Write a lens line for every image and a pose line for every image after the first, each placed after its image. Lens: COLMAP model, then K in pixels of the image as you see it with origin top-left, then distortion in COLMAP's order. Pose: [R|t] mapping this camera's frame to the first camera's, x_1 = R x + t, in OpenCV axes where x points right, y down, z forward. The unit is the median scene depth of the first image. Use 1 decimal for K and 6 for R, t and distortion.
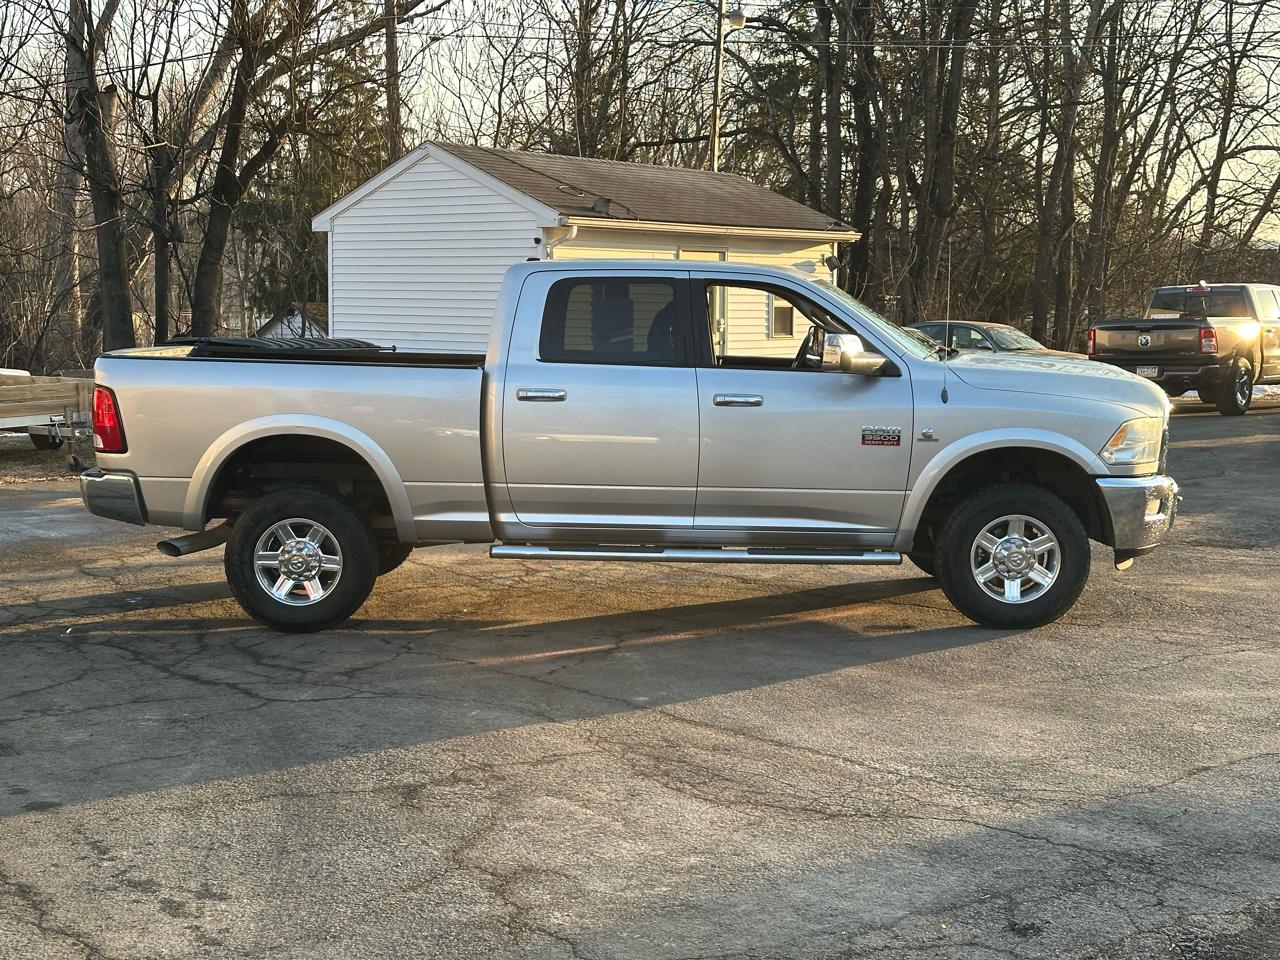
lens RADIAL K [[1737.1, 0, 622.5], [0, 1737.1, 478.8], [0, 0, 1]] dist [0.178543, -0.313692]
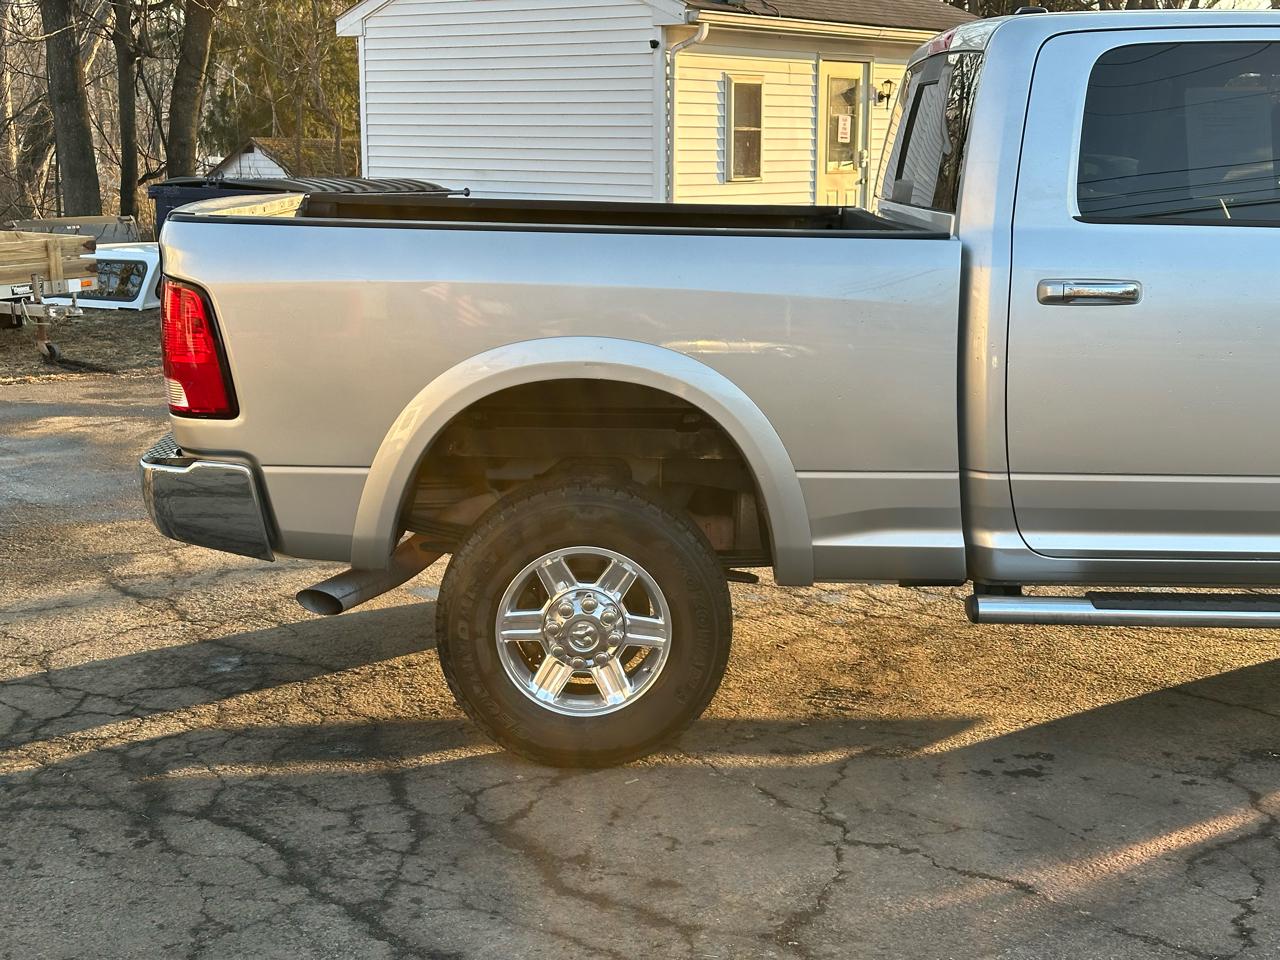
lens RADIAL K [[1737.1, 0, 622.5], [0, 1737.1, 478.8], [0, 0, 1]] dist [0.178543, -0.313692]
pose [[0.999433, -0.009748, 0.032238, -0.188938], [0.006807, 0.995911, 0.090088, -0.040644], [-0.032984, -0.089818, 0.995412, 0.504406]]
